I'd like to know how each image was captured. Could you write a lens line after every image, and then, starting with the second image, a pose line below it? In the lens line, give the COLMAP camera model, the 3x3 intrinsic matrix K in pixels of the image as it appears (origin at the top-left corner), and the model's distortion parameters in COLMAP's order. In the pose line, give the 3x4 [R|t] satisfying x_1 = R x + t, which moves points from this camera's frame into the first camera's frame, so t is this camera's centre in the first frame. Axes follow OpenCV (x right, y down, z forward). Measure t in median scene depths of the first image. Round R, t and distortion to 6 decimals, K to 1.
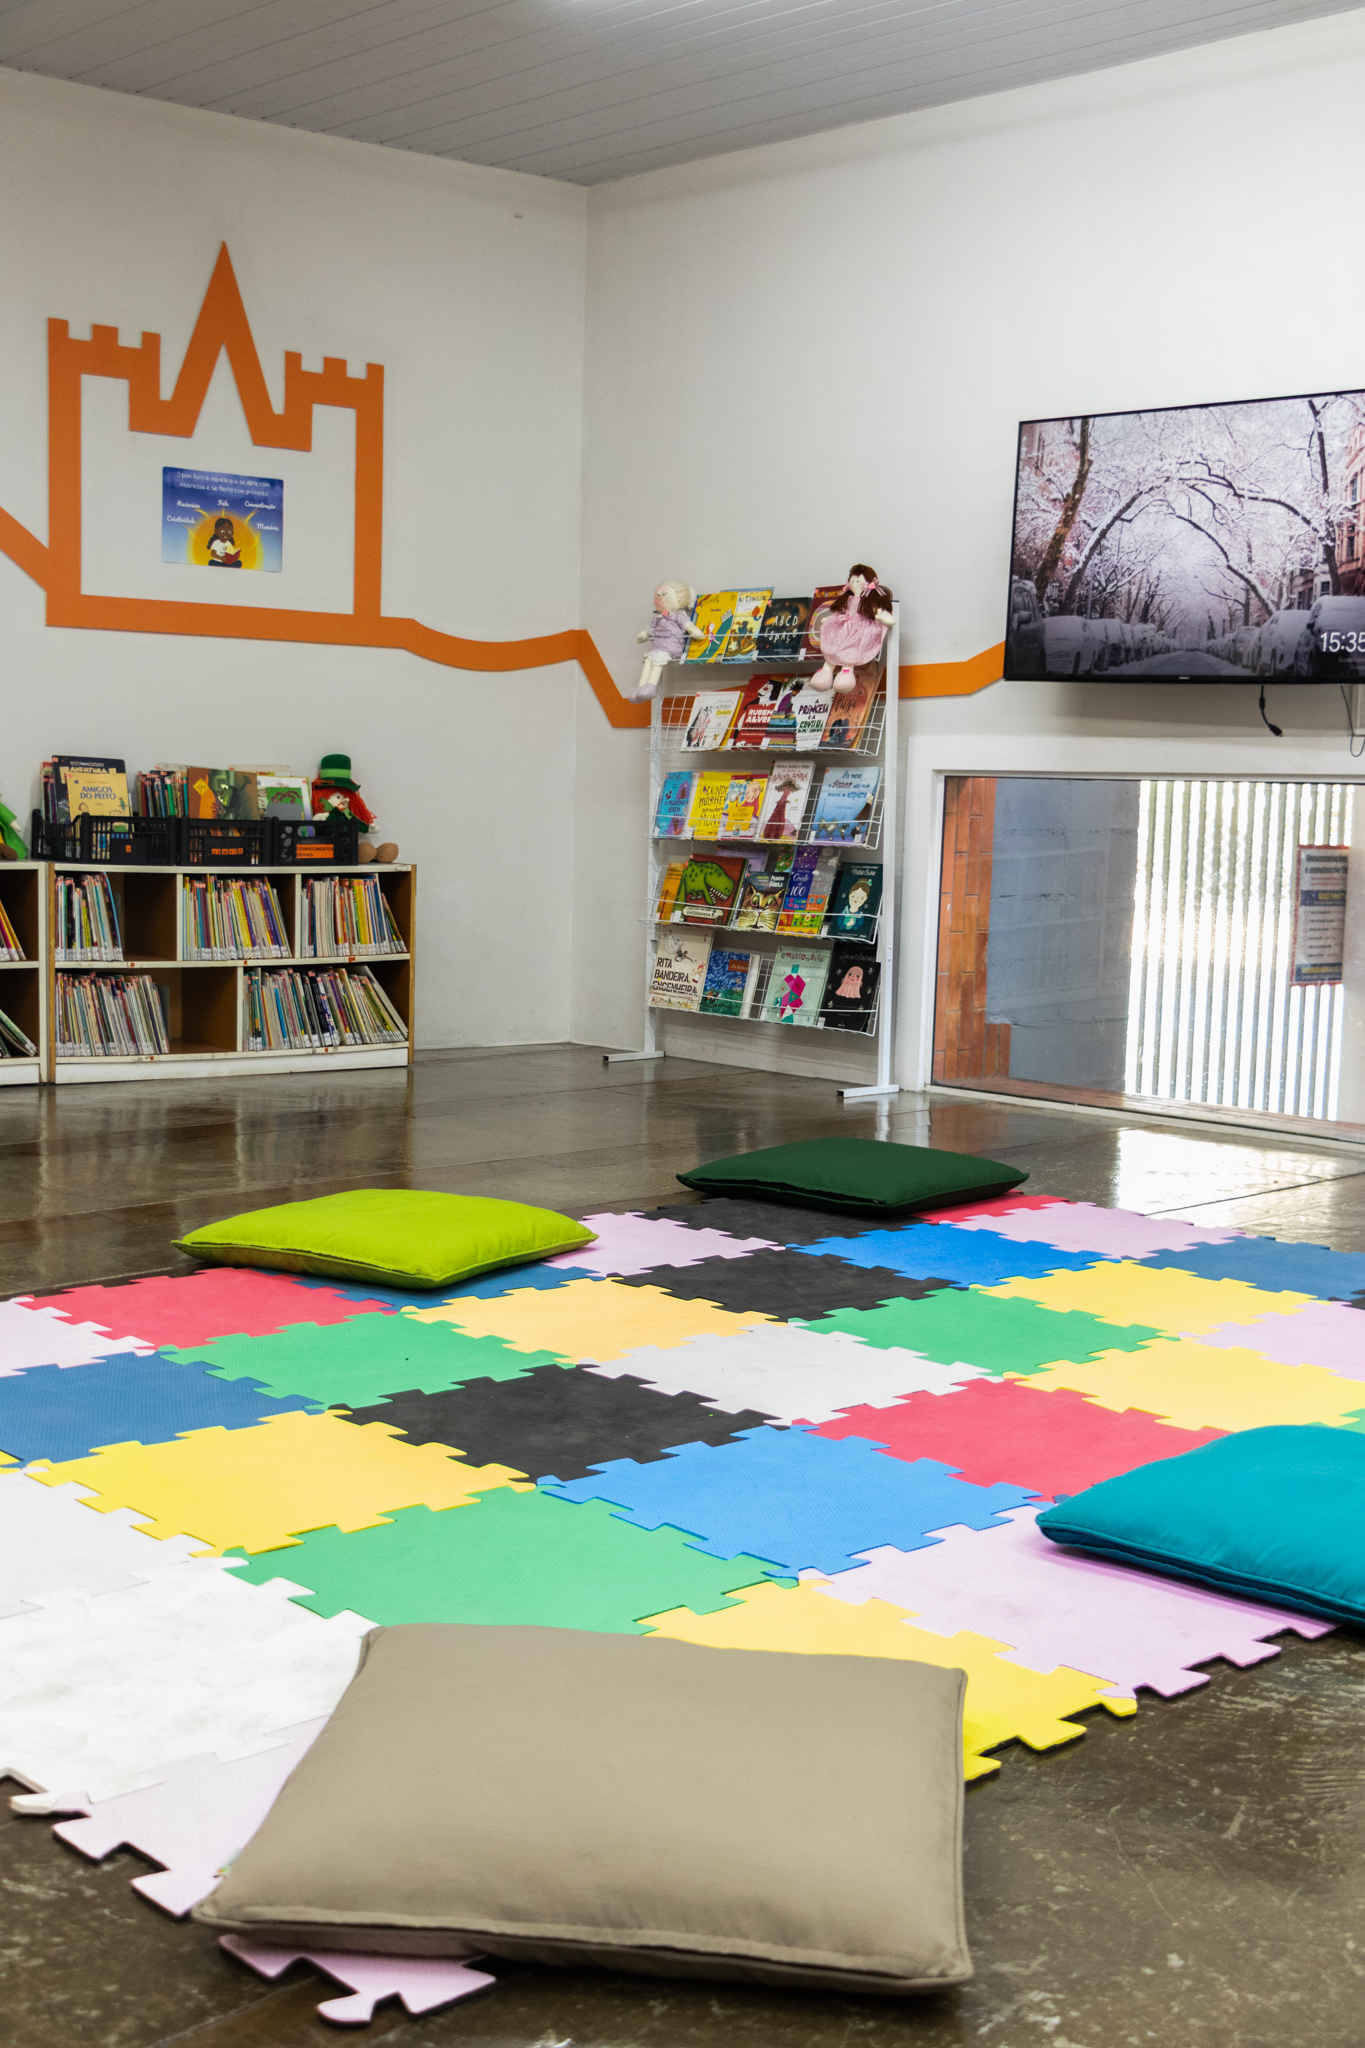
lens RADIAL K [[2377.7, 0, 681.4], [0, 2377.7, 1019.2], [0, 0, 1]] dist [0.014842, 0.000000]
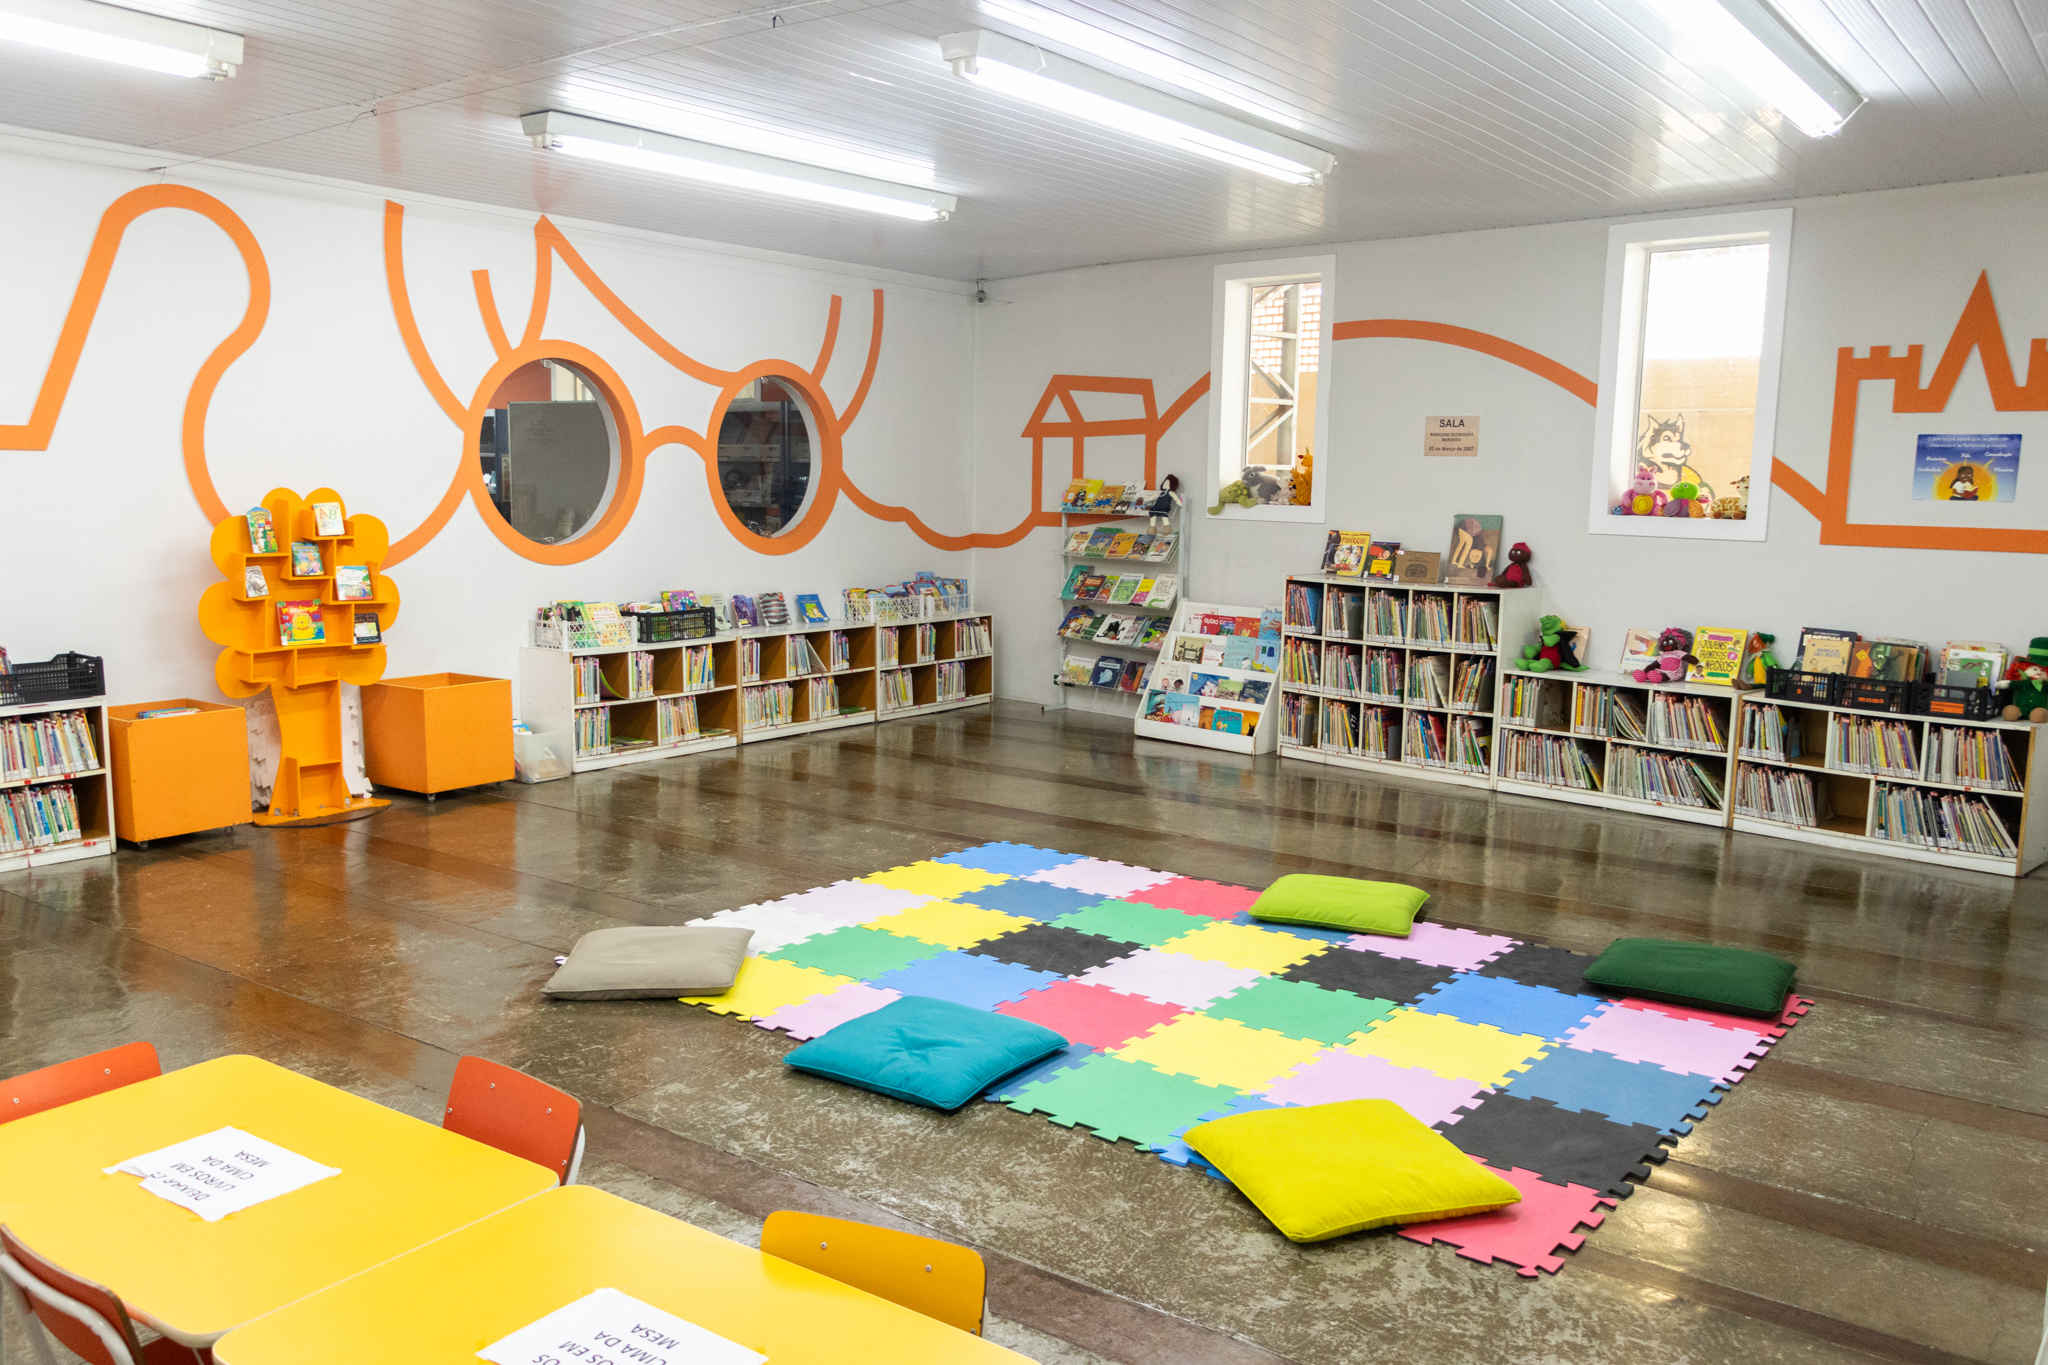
lens RADIAL K [[1658.7, 0, 1021.9], [0, 1658.7, 689.7], [0, 0, 1]] dist [0.027443, -0.004239]
pose [[0.157039, 0.109858, -0.981463, 0.730538], [-0.109936, 0.989562, 0.093174, -0.114439], [0.981455, 0.093266, 0.167477, 0.309953]]
